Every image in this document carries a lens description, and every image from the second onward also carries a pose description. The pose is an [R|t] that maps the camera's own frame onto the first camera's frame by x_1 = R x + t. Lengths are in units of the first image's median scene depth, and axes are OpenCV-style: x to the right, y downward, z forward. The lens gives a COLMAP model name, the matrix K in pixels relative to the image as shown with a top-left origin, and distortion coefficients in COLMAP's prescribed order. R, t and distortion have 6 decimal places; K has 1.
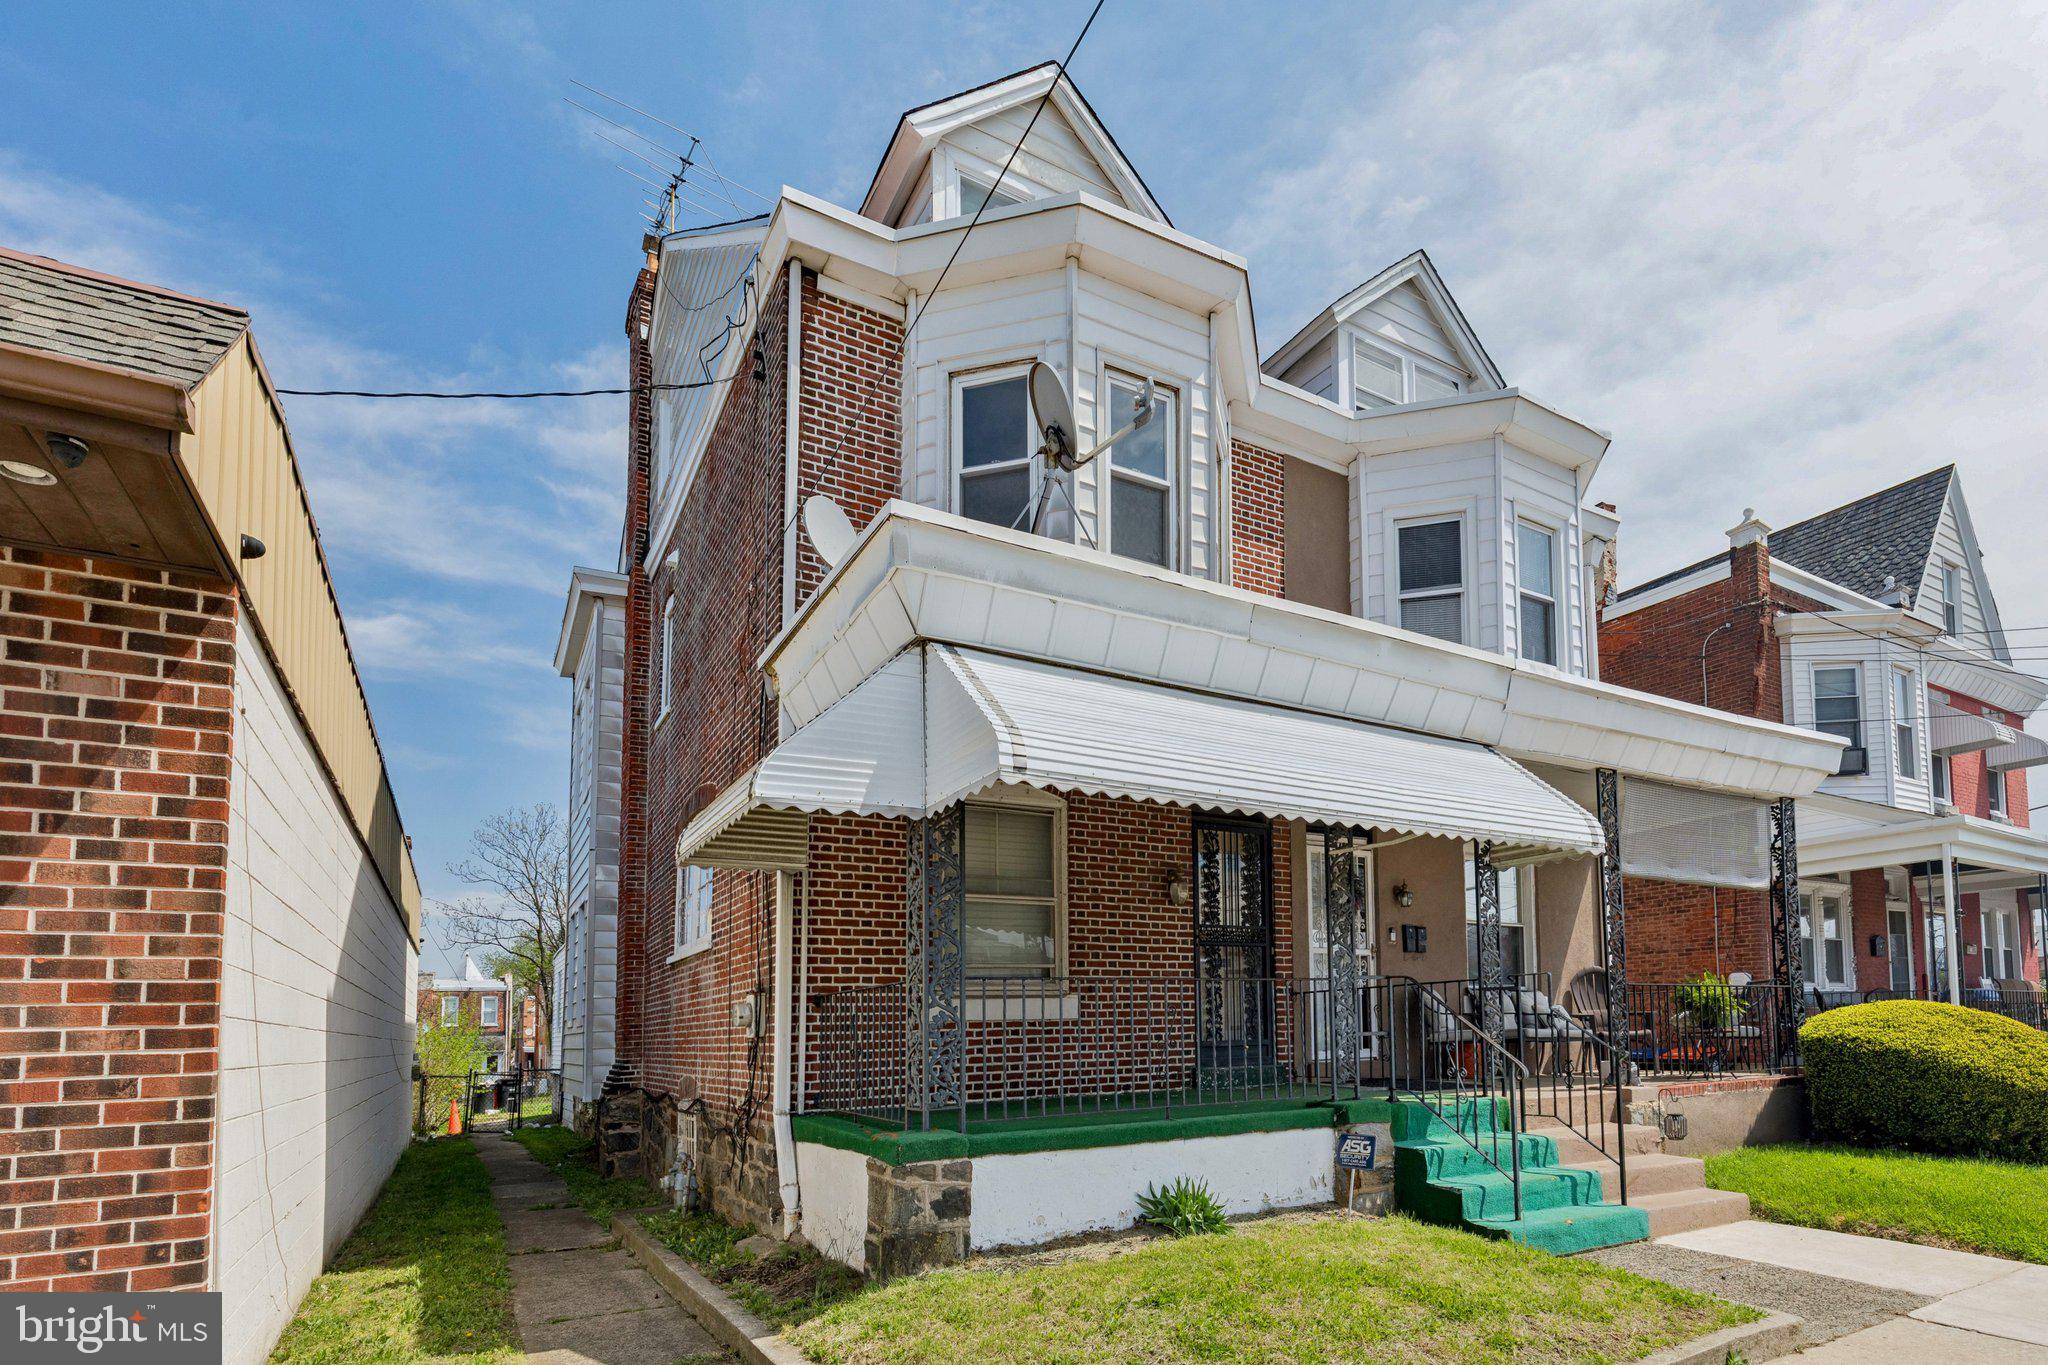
lens RADIAL K [[1138.2, 0, 1022.4], [0, 1138.2, 964.5], [0, 0, 1]] dist [0.007157, 0.000689]
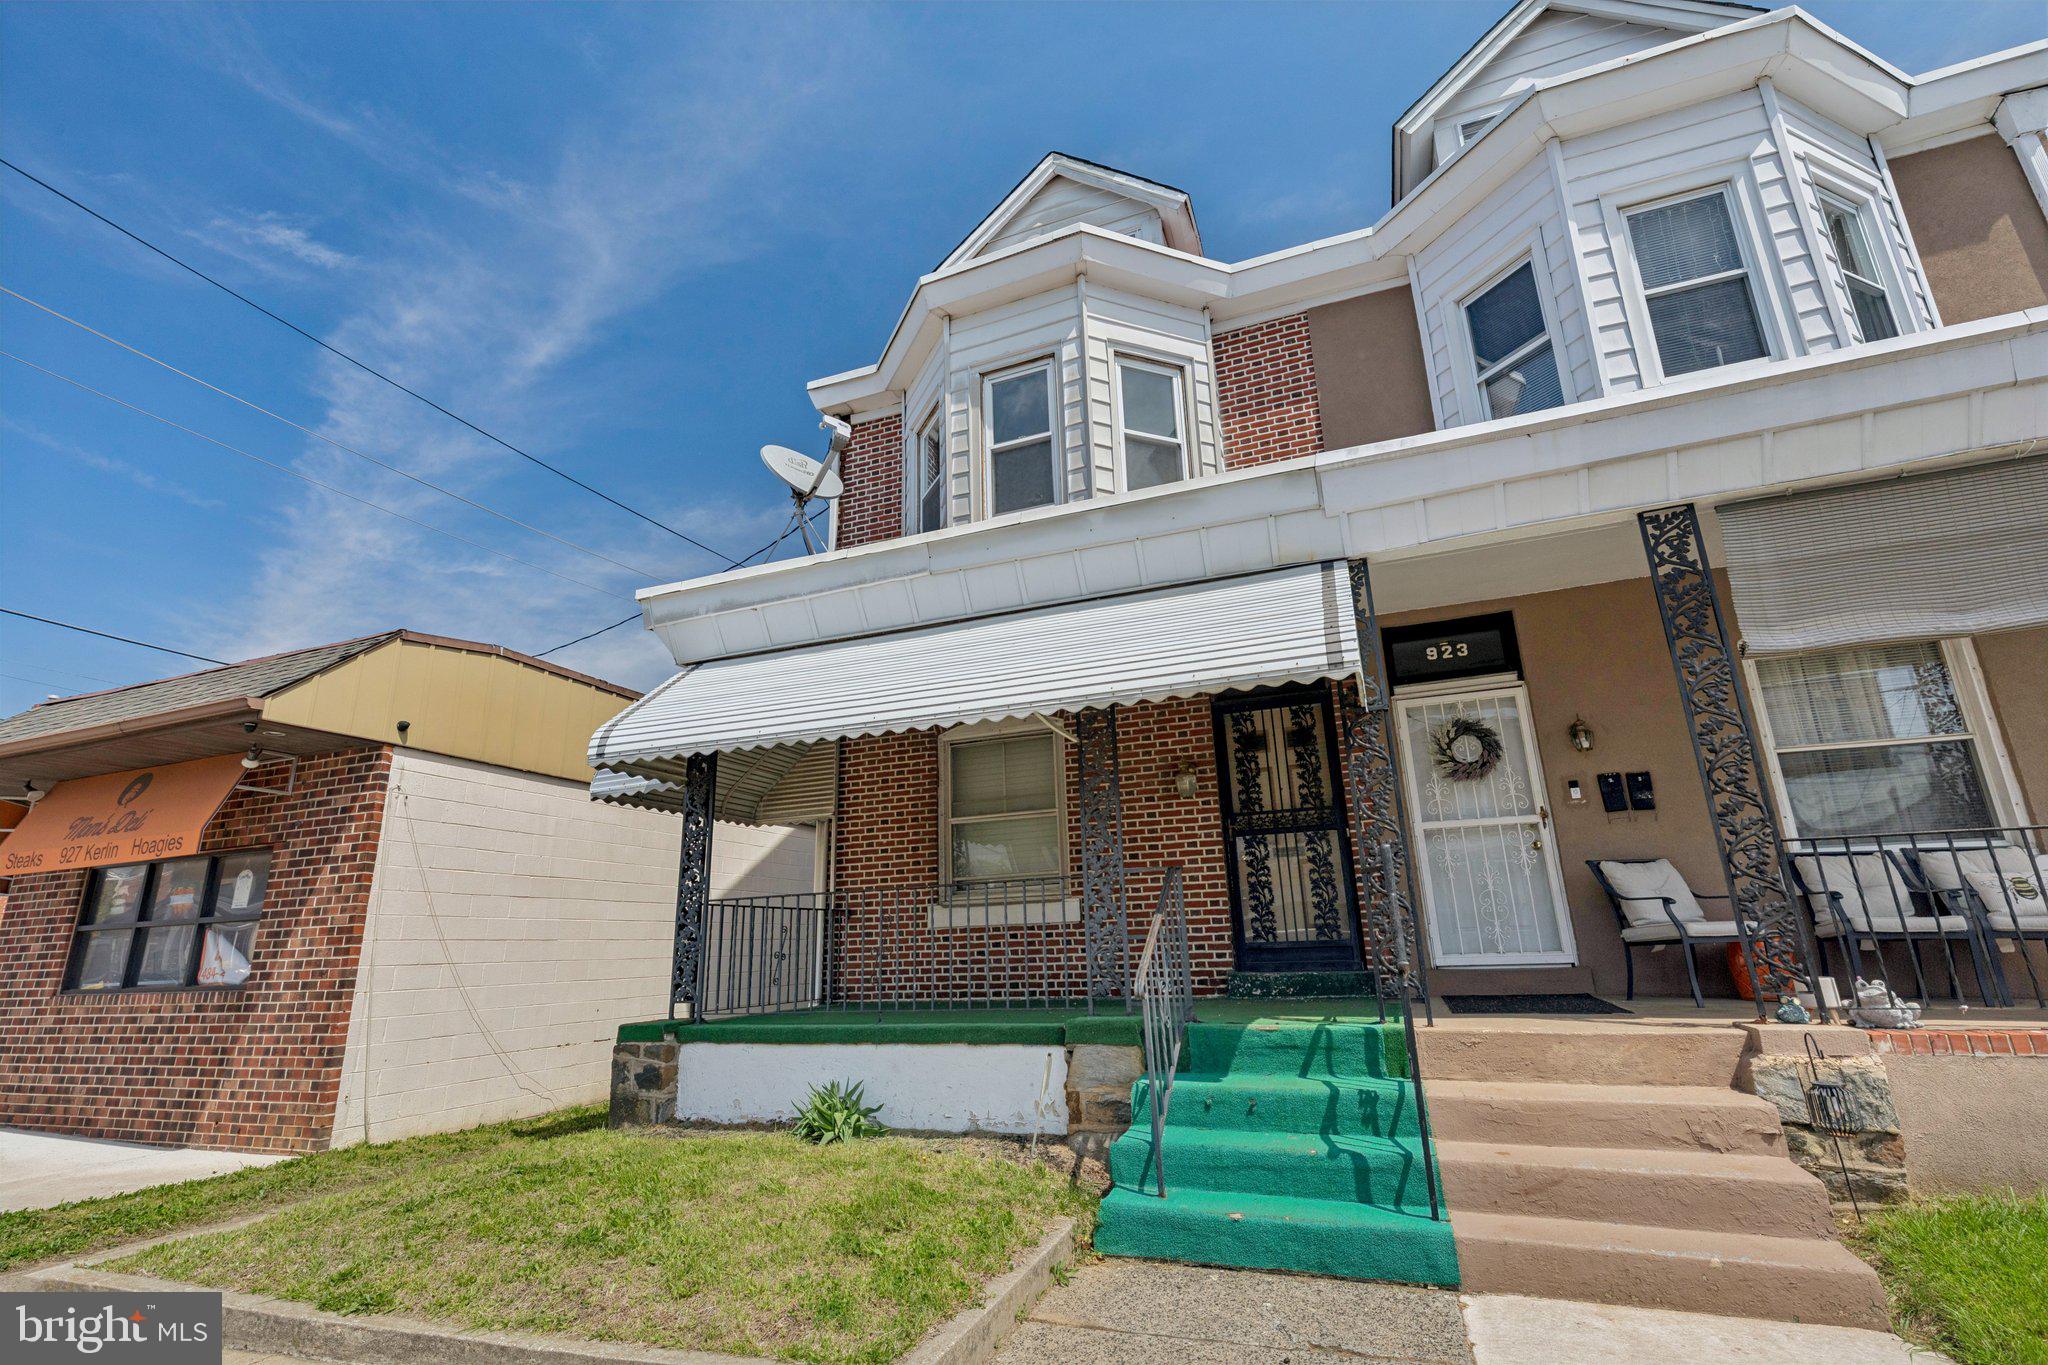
lens RADIAL K [[932.5, 0, 1024.0], [0, 932.5, 682.5], [0, 0, 1]] dist [0.000784, 0.000002]
pose [[0.597598, -0.217207, -0.771814, 0.785136], [0.065591, 0.972624, -0.222934, 0.023032], [0.799108, 0.082601, 0.595486, 0.457660]]
